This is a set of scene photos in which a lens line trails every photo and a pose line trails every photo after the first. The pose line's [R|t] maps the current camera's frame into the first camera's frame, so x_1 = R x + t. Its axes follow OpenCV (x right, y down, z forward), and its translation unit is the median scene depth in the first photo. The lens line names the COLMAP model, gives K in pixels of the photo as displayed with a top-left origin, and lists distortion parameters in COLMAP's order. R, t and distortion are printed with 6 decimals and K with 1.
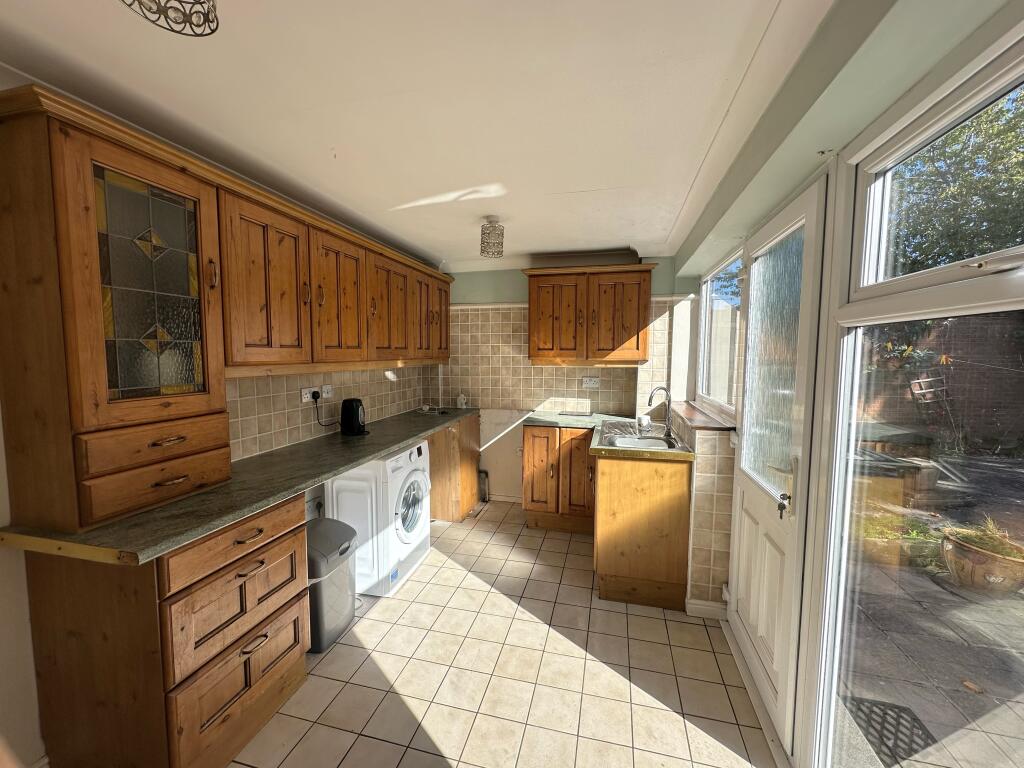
lens RADIAL K [[408.6, 0, 510.5], [0, 408.6, 384.3], [0, 0, 1]] dist [-0.001678, -0.000124]
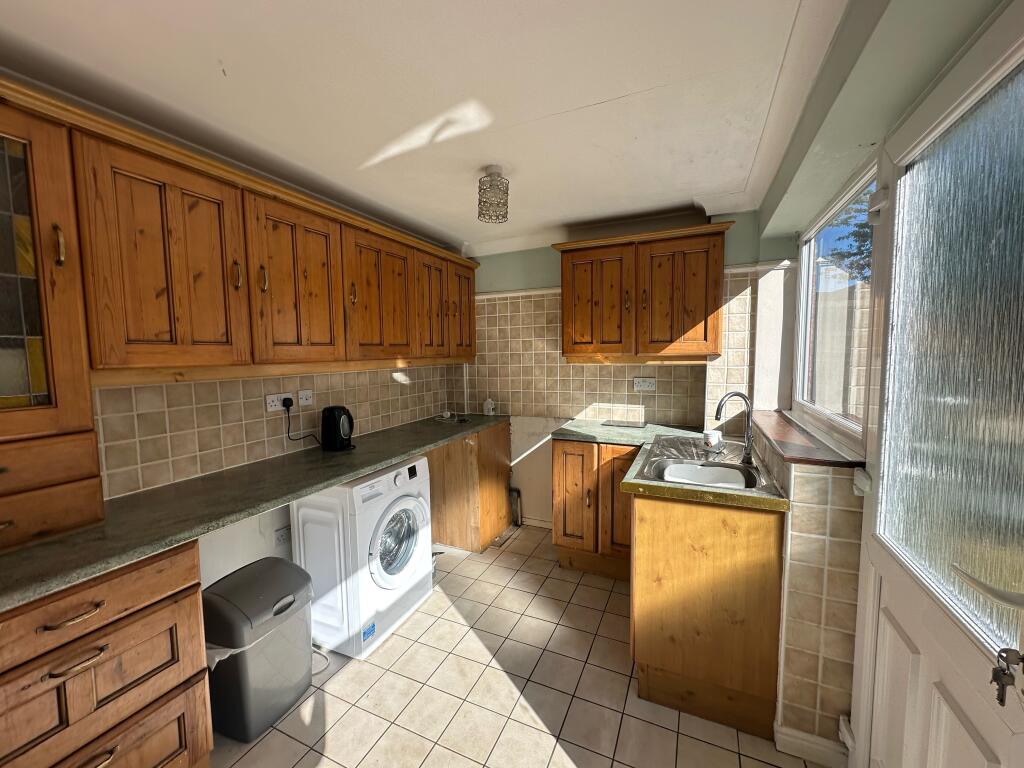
lens RADIAL K [[408.6, 0, 510.5], [0, 408.6, 384.3], [0, 0, 1]] dist [-0.001678, -0.000124]
pose [[0.983203, -0.004296, -0.182465, 0.128264], [0.004627, 0.999988, 0.001389, -0.010177], [0.182457, -0.002210, 0.983211, 0.269410]]
